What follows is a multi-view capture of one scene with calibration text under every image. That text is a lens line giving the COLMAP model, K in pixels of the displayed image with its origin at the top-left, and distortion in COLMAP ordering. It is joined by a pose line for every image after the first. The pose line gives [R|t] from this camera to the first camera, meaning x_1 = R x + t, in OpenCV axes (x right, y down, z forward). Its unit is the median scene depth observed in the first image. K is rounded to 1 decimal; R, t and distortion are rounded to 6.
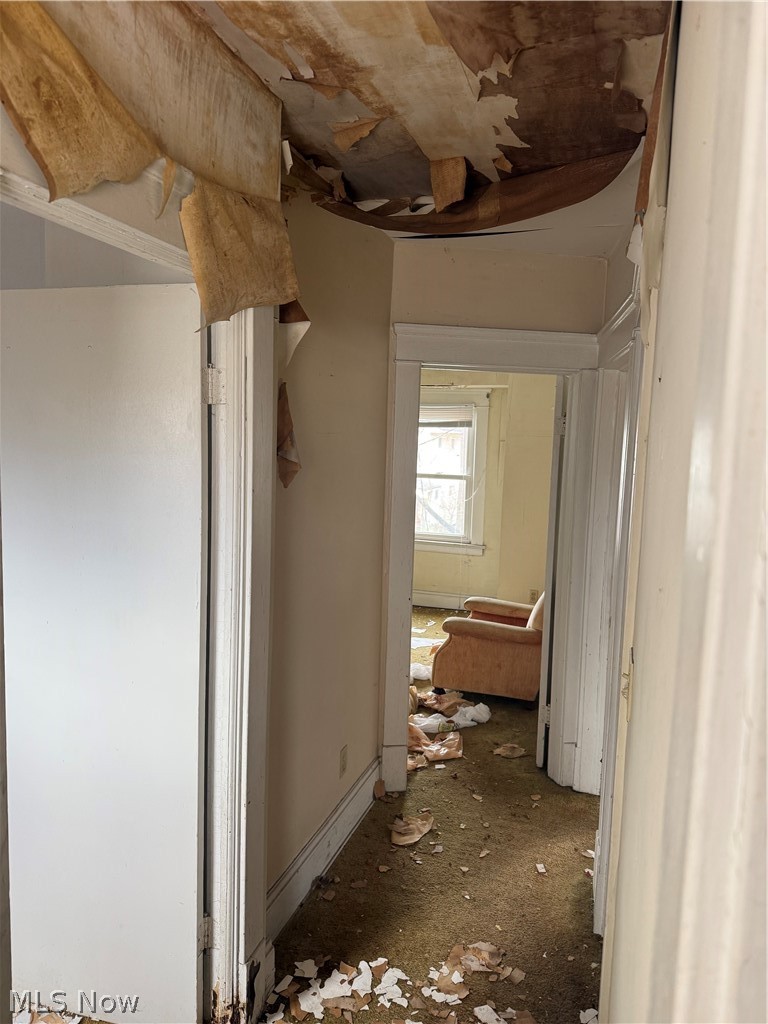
lens RADIAL K [[720.3, 0, 384.4], [0, 720.3, 512.0], [0, 0, 1]] dist [0.019162, -0.046608]
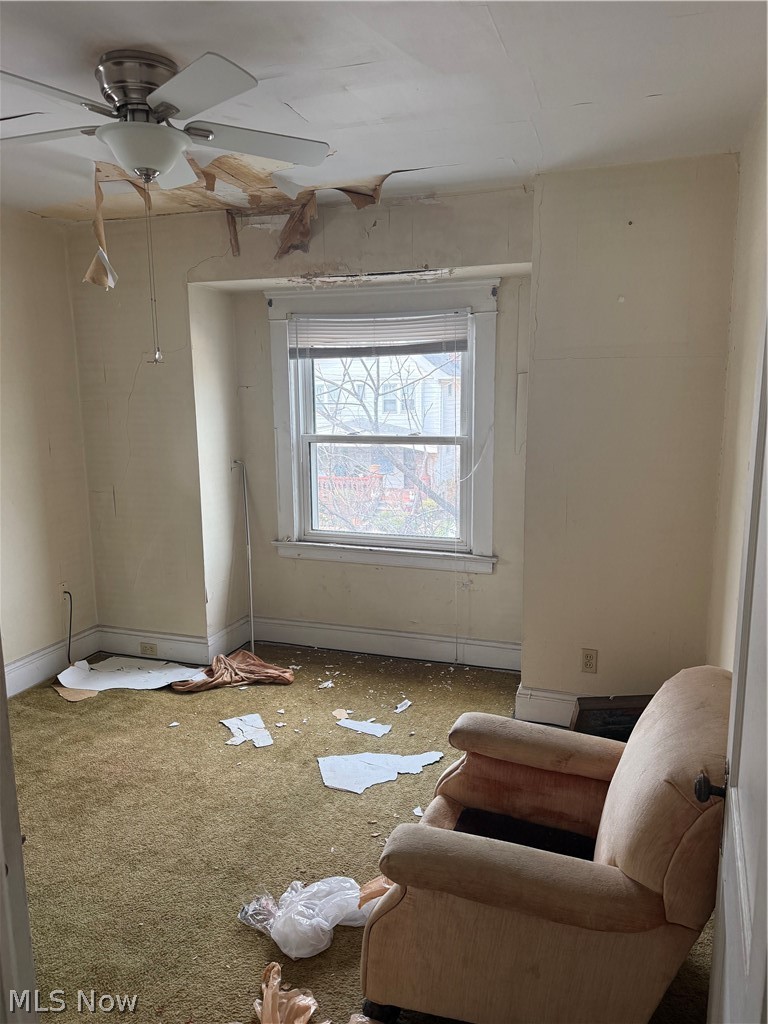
lens RADIAL K [[720.3, 0, 383.3], [0, 720.3, 511.6], [0, 0, 1]] dist [0.019162, -0.046608]
pose [[0.999014, -0.035386, -0.026796, 0.066858], [0.037356, 0.996334, 0.076962, -0.038825], [0.023975, -0.077887, 0.996674, 0.430681]]
